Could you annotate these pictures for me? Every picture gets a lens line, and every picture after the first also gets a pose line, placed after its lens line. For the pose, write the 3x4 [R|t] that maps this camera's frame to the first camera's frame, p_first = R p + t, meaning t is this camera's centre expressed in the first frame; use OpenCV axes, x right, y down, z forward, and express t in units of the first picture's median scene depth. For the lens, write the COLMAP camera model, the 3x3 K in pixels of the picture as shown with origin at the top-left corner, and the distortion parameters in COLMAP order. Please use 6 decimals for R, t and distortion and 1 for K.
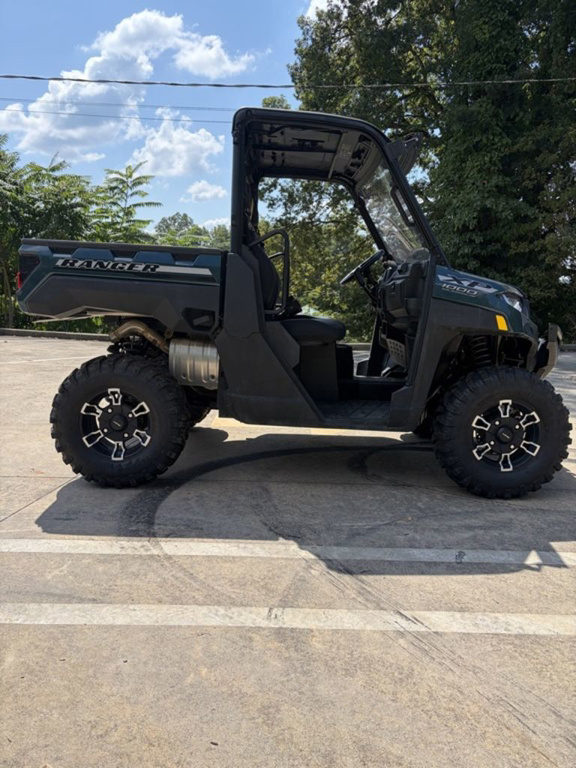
lens RADIAL K [[565.2, 0, 288.0], [0, 565.2, 384.0], [0, 0, 1]] dist [-0.003836, 0.000939]
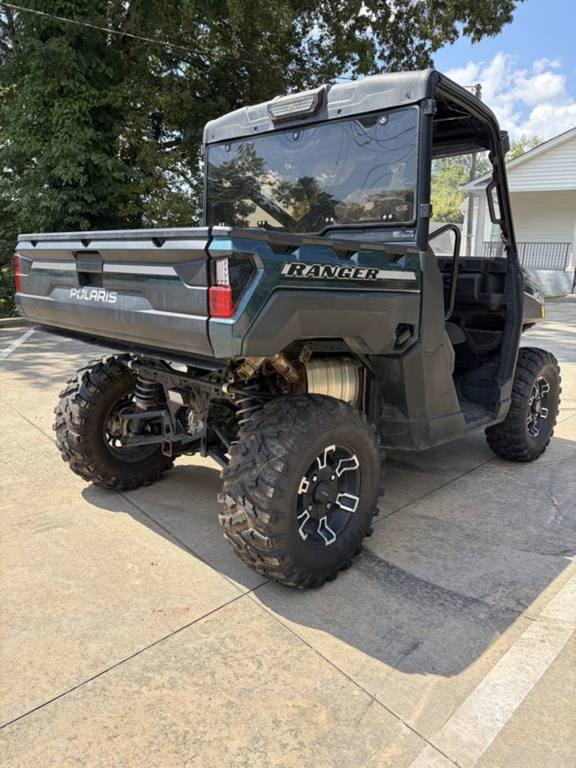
lens RADIAL K [[570.0, 0, 288.0], [0, 570.0, 384.0], [0, 0, 1]] dist [0.006839, -0.003093]
pose [[0.719154, -0.161605, 0.675796, -0.825382], [0.110857, 0.986805, 0.118008, -0.161120], [-0.685950, -0.009949, 0.727581, 0.529589]]
